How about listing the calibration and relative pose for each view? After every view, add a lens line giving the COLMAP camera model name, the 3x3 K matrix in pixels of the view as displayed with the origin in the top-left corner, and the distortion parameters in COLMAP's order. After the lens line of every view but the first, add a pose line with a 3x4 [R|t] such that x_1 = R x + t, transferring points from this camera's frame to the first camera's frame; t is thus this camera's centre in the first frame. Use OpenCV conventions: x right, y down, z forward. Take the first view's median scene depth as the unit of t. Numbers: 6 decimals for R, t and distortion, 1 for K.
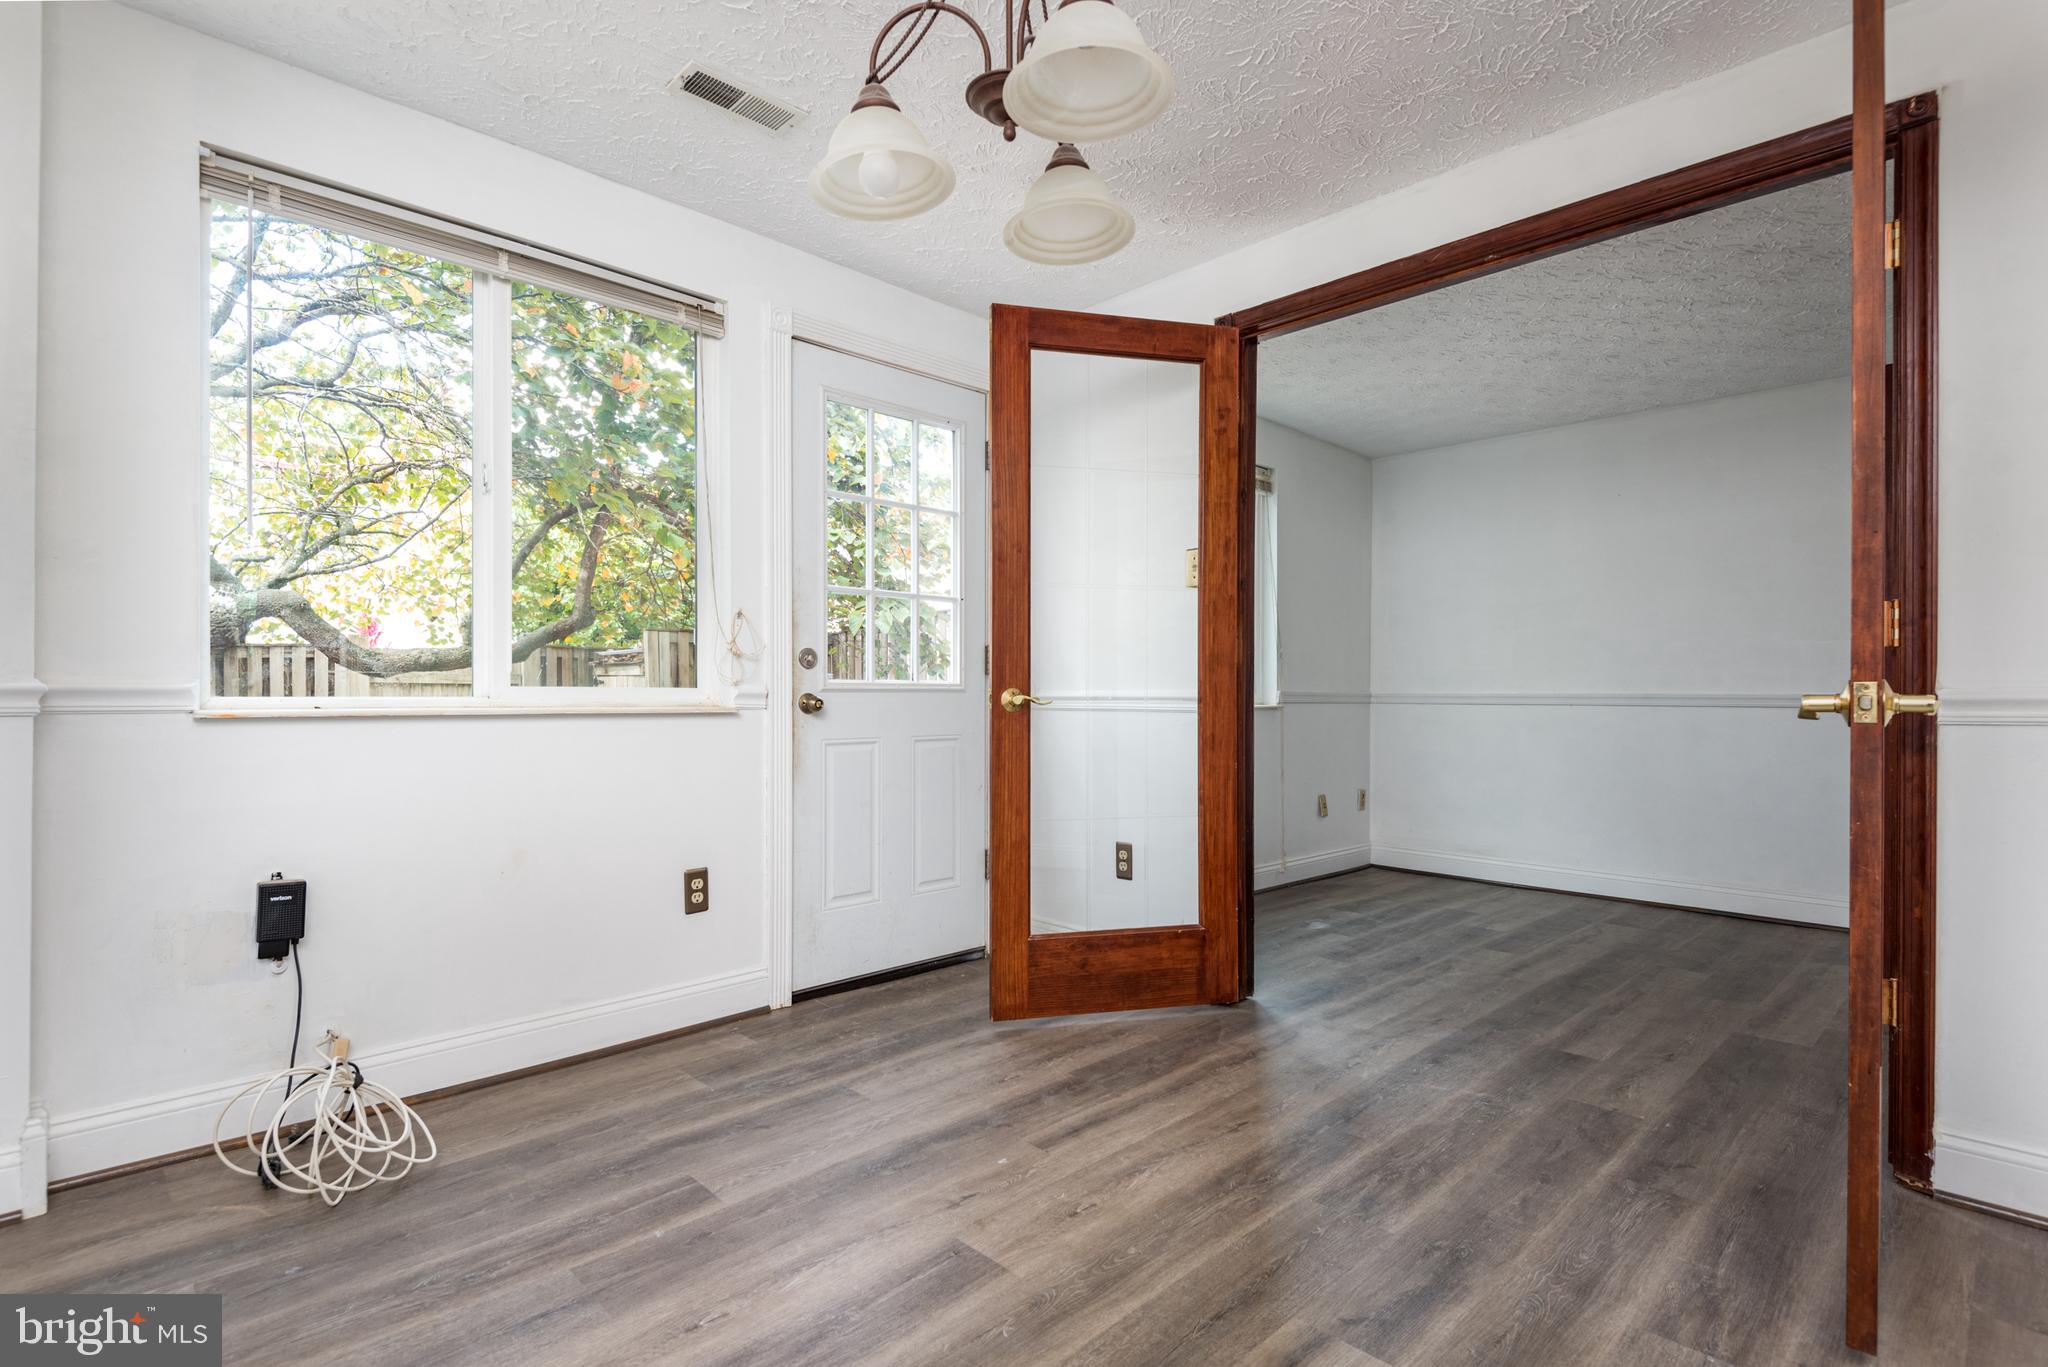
lens RADIAL K [[989.5, 0, 1027.9], [0, 989.5, 693.2], [0, 0, 1]] dist [0.017700, -0.019123]
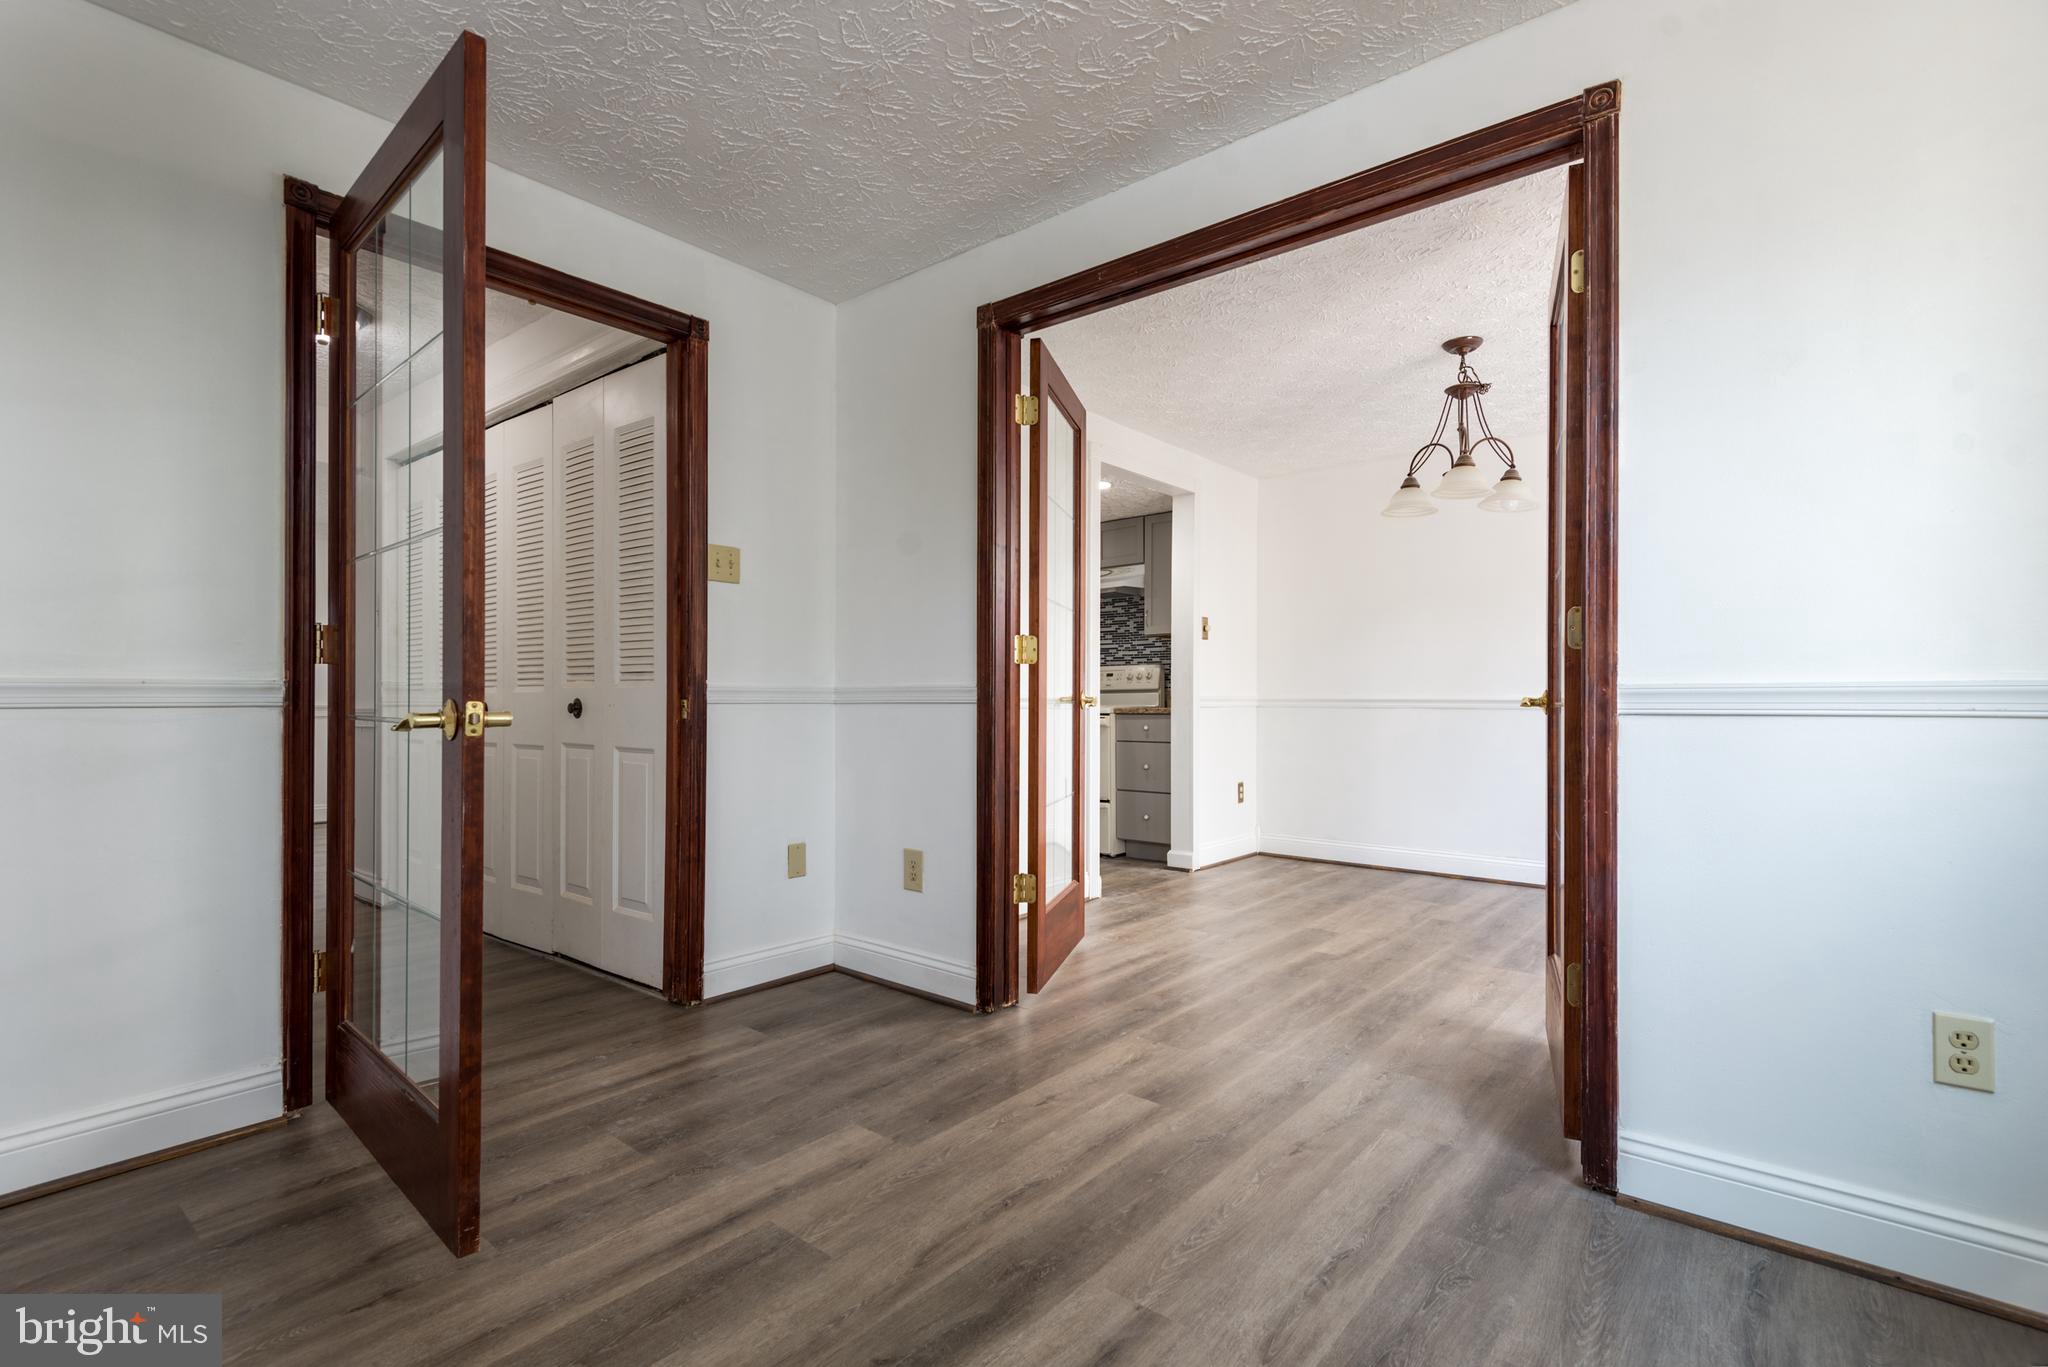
lens RADIAL K [[947.7, 0, 1031.1], [0, 947.7, 681.9], [0, 0, 1]] dist [0.044055, -0.024913]
pose [[-0.993865, -0.012178, -0.109929, 0.848094], [-0.009270, 0.999595, -0.026923, 0.018415], [0.110213, -0.025739, -0.993575, 2.076852]]
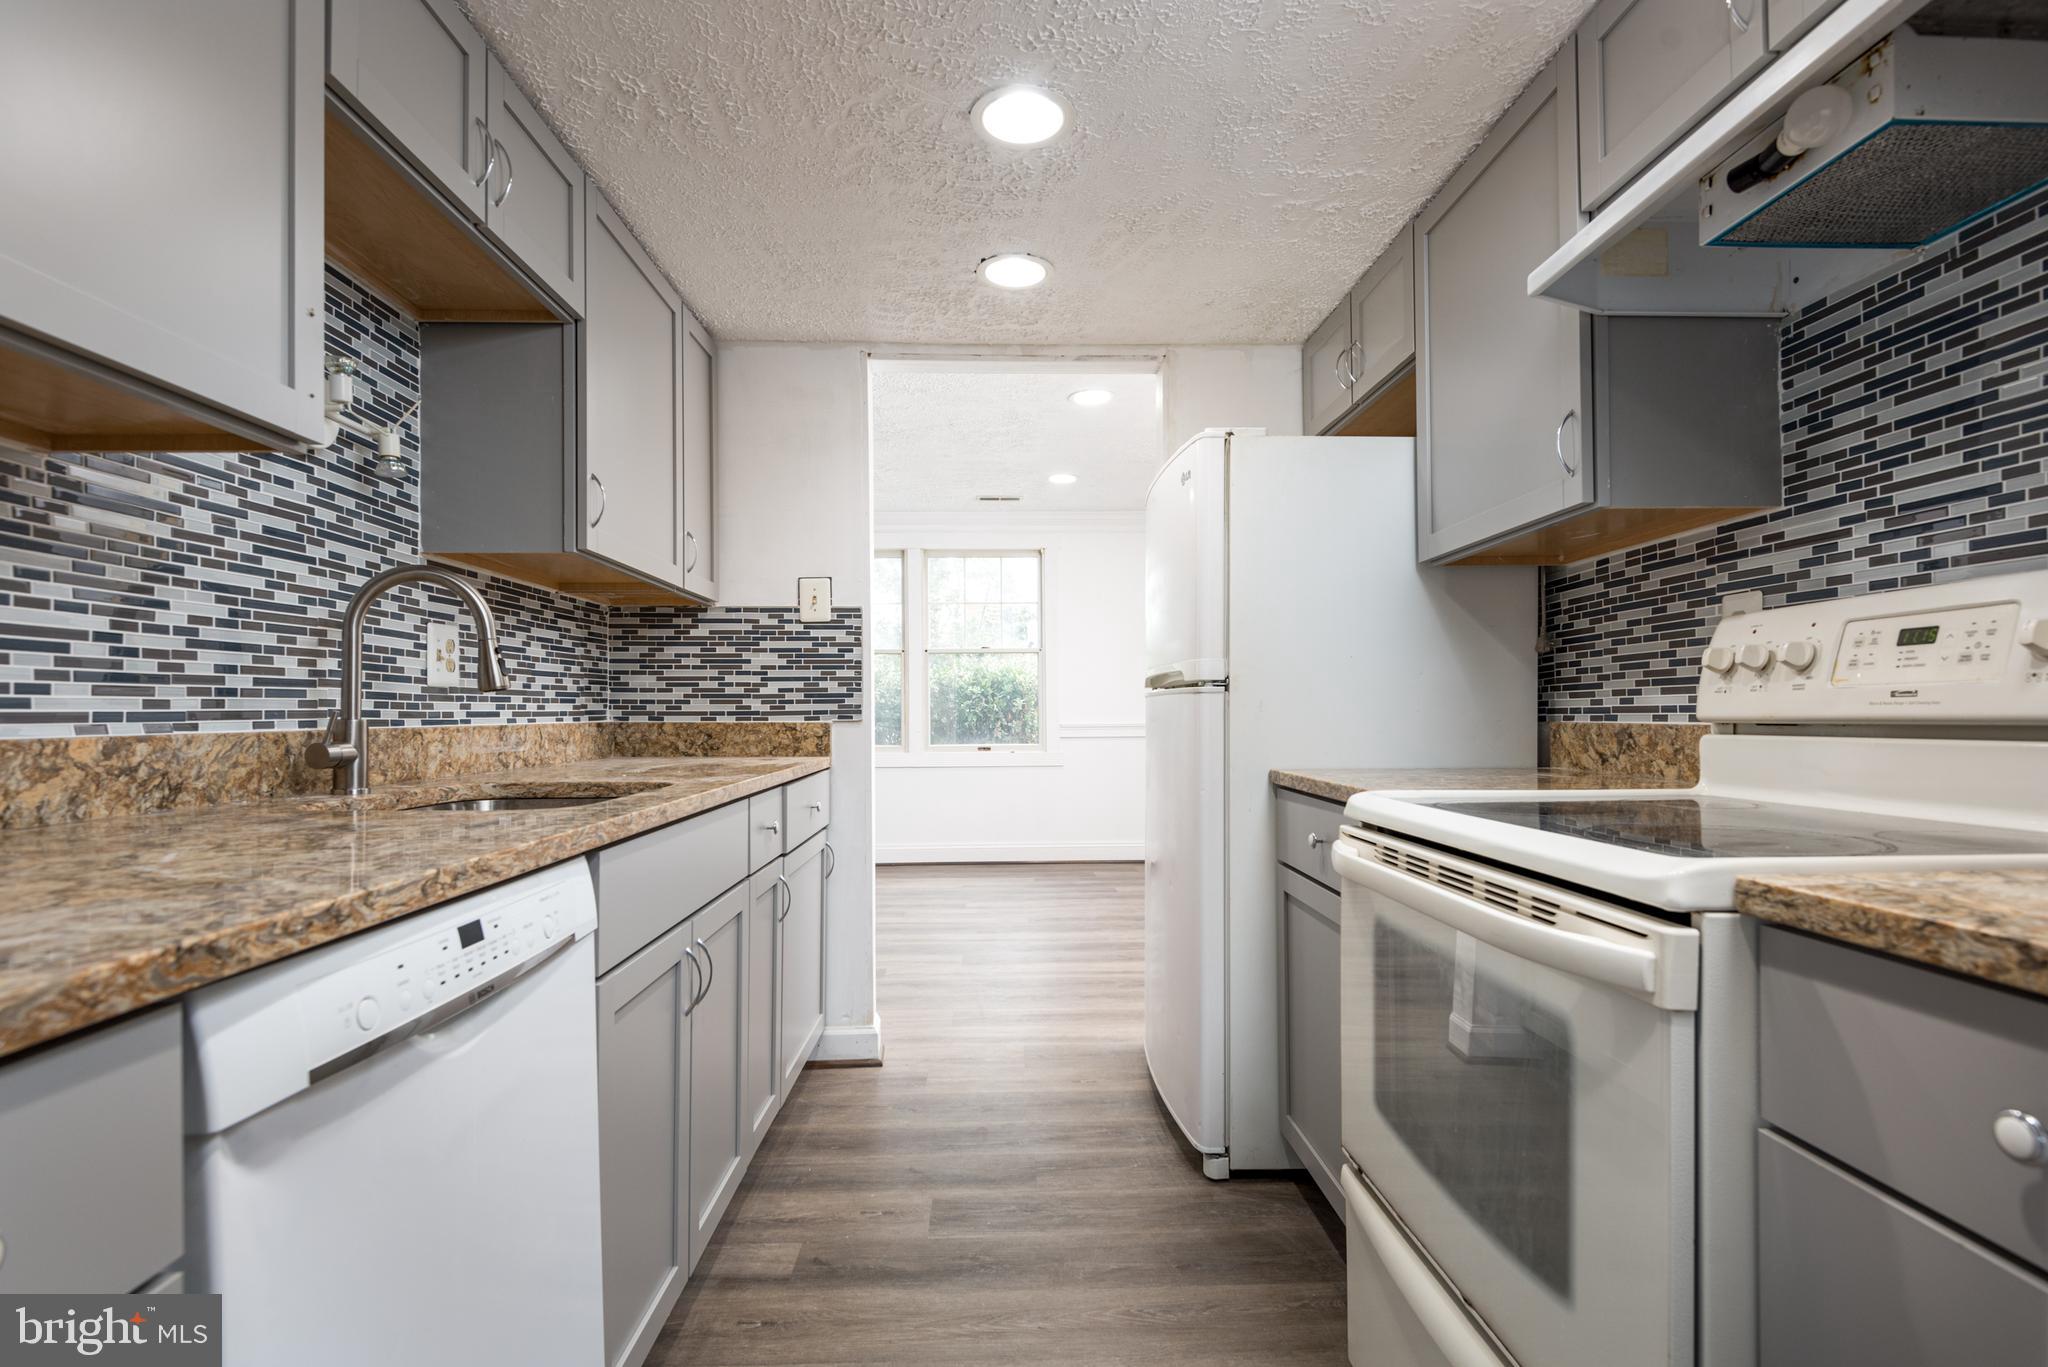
lens RADIAL K [[997.5, 0, 1017.6], [0, 997.5, 699.6], [0, 0, 1]] dist [0.034520, -0.019112]
pose [[-0.735527, 0.002271, 0.677492, 0.311694], [-0.001796, 0.999984, -0.005302, -0.040290], [-0.677493, -0.005117, -0.735511, 0.098270]]
